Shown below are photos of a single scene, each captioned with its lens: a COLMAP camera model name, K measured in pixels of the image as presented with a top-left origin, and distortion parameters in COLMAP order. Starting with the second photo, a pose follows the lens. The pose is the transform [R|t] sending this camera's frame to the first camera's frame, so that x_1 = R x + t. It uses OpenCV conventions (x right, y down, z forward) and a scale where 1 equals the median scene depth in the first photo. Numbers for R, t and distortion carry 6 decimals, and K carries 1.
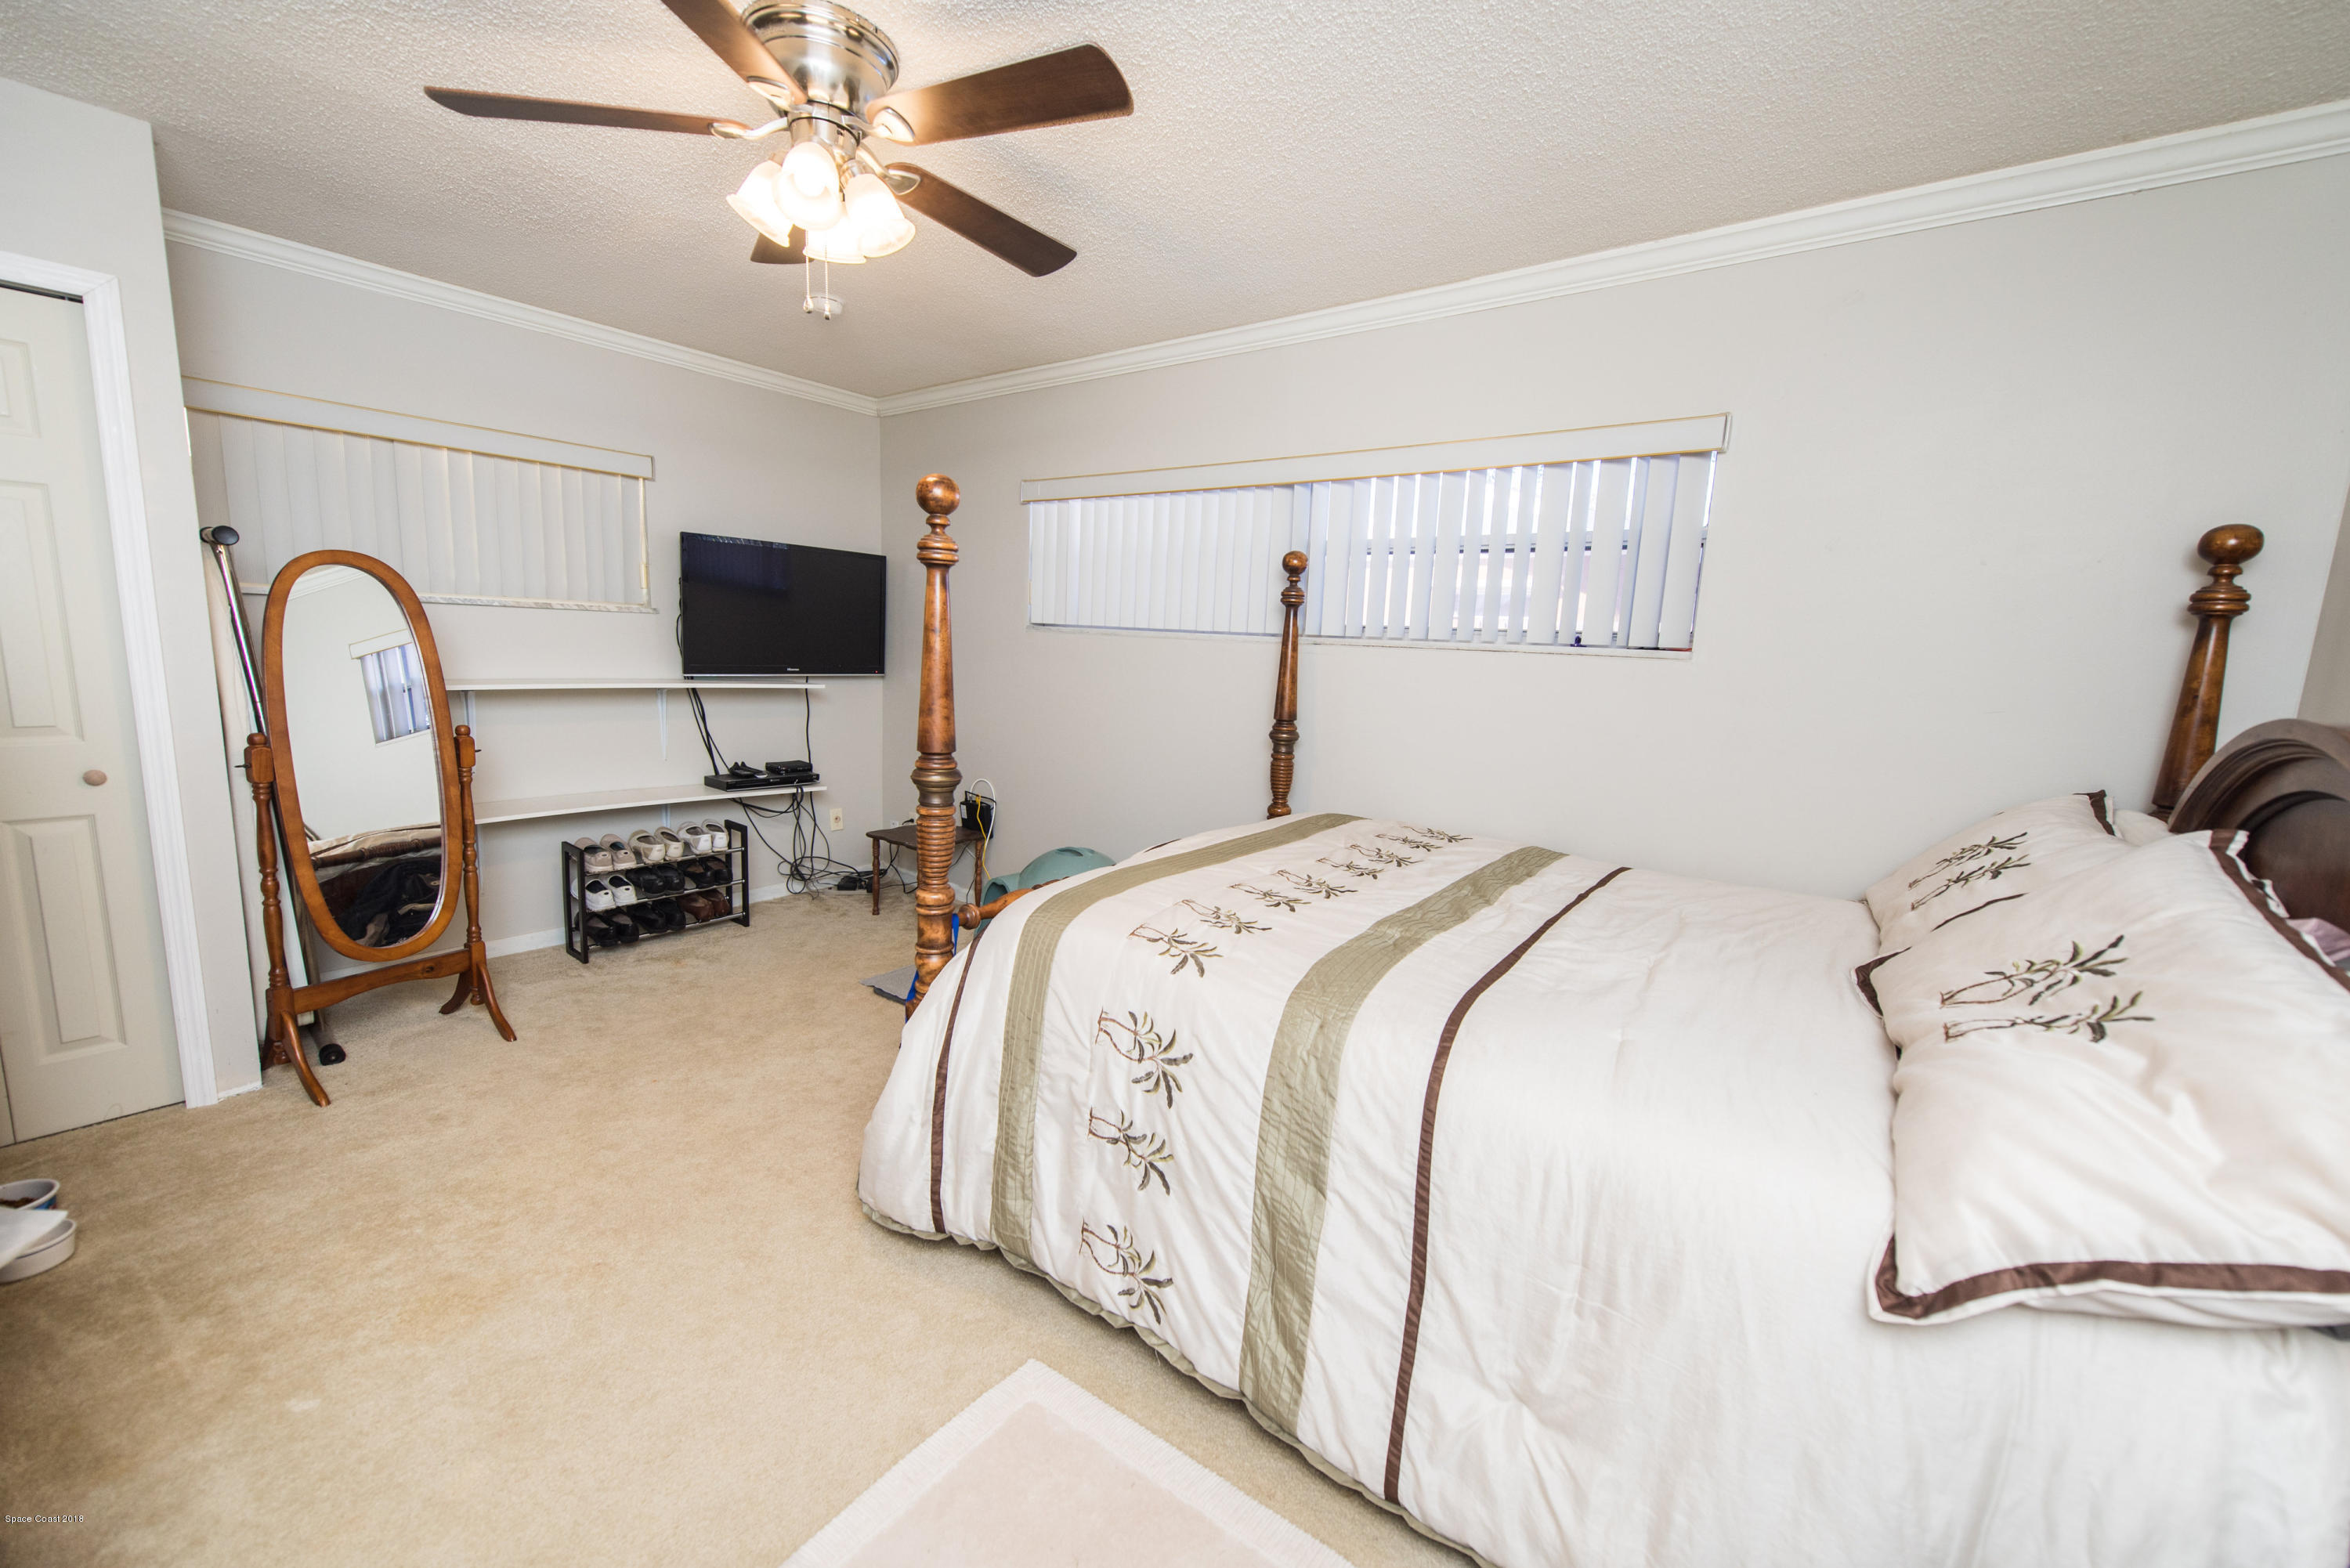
lens RADIAL K [[929.7, 0, 1159.8], [0, 929.7, 777.7], [0, 0, 1]] dist [0.013895, -0.005417]
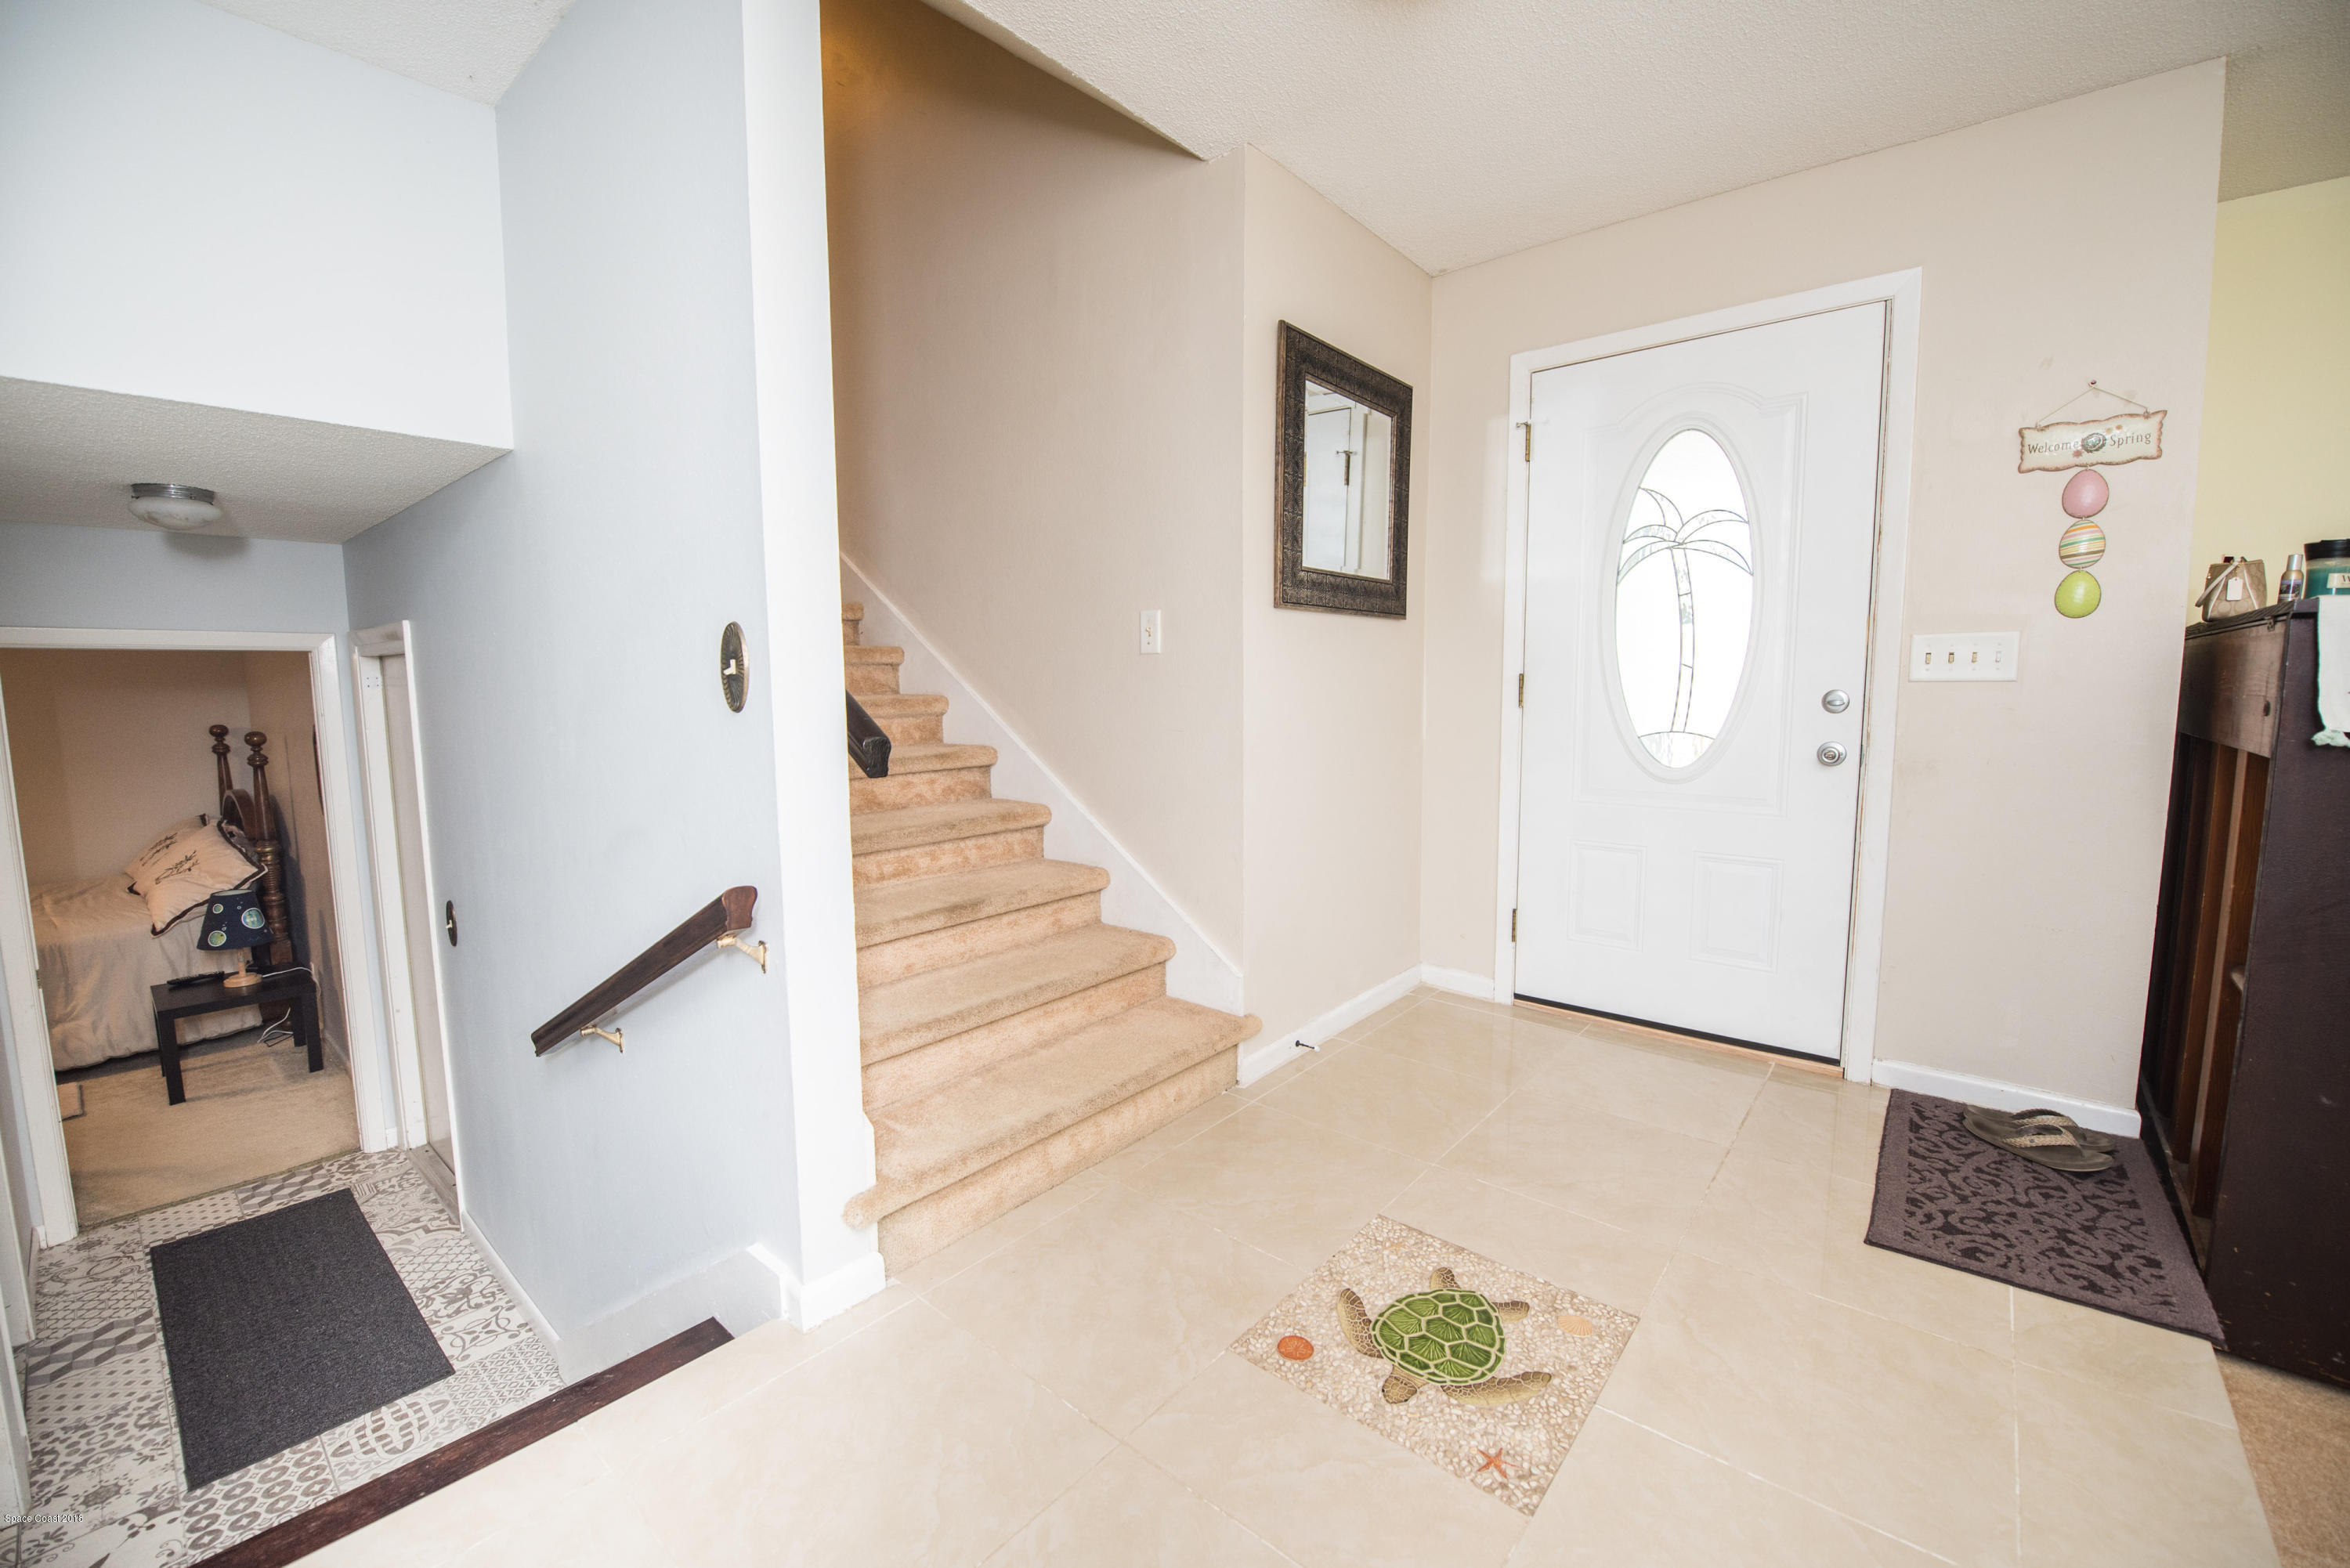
lens RADIAL K [[929.7, 0, 1159.8], [0, 929.7, 777.7], [0, 0, 1]] dist [0.013895, -0.005417]
pose [[0.046735, -0.153272, 0.987078, -2.054274], [0.160941, 0.976403, 0.143994, -0.043996], [-0.985857, 0.152132, 0.070300, -2.581180]]
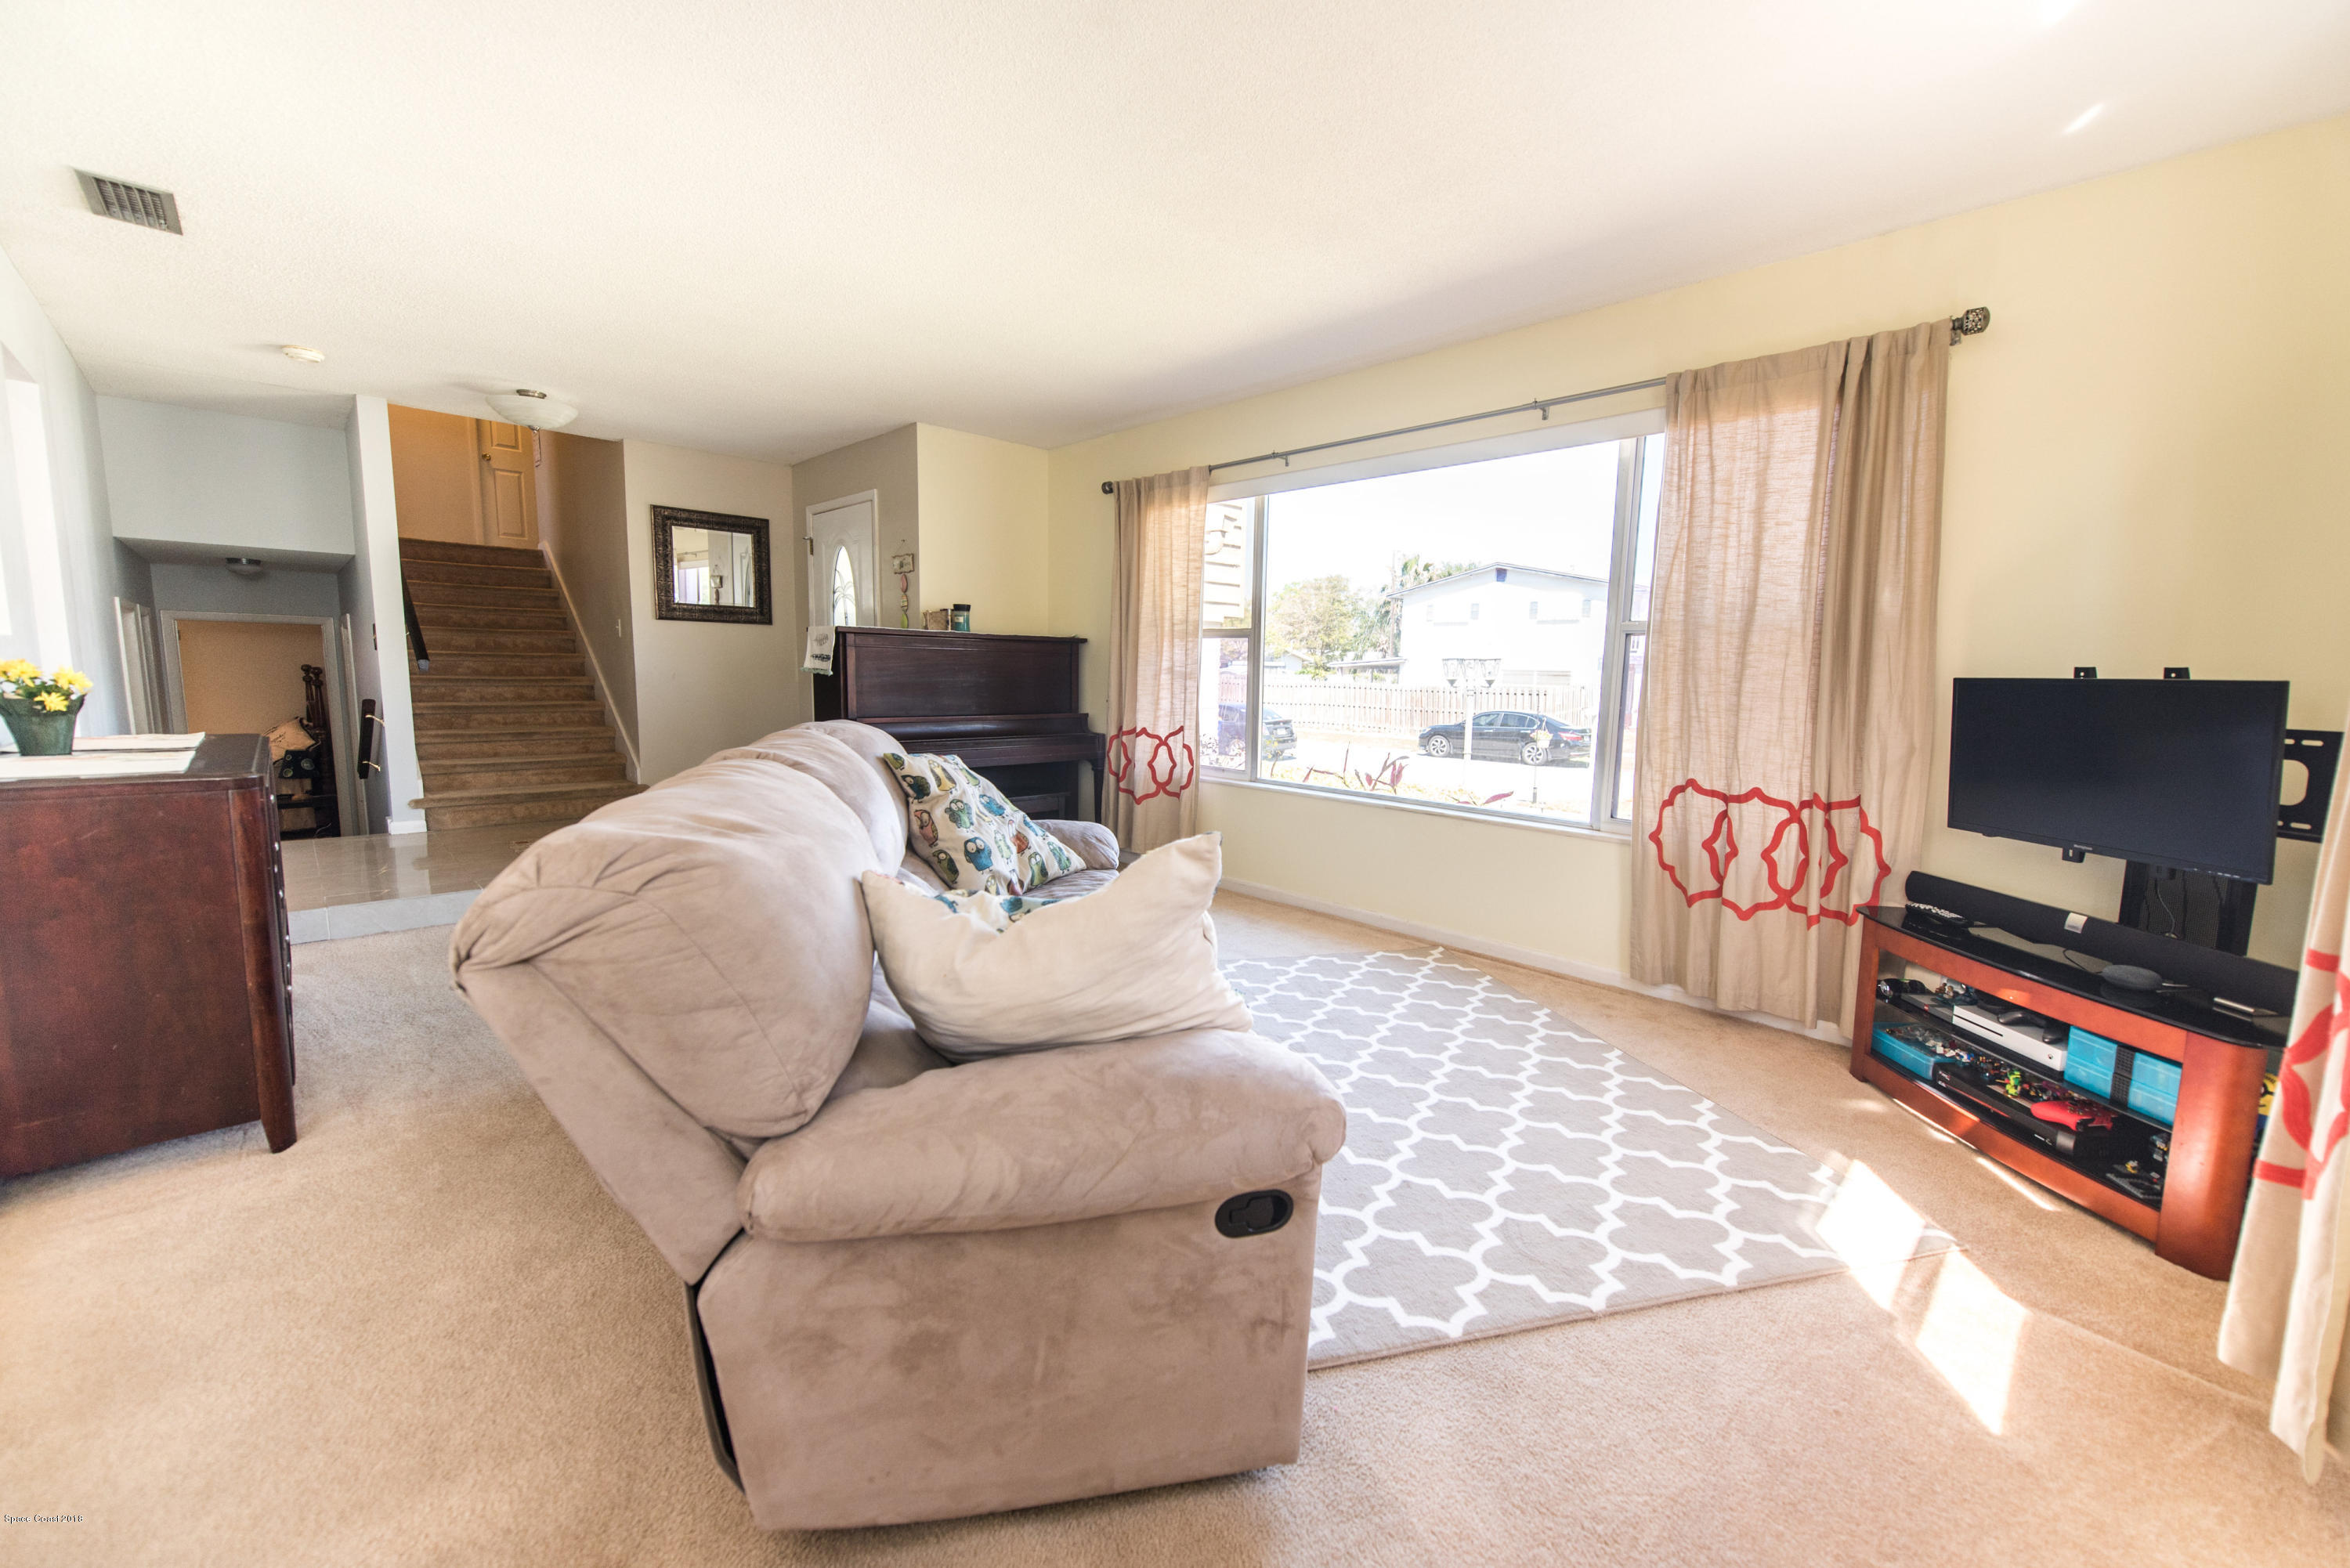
lens RADIAL K [[929.7, 0, 1159.8], [0, 929.7, 777.7], [0, 0, 1]] dist [0.013895, -0.005417]
pose [[0.140804, -0.164763, 0.976231, -3.828018], [0.126512, 0.980965, 0.147314, 0.239019], [-0.981921, 0.102763, 0.158968, -5.019541]]
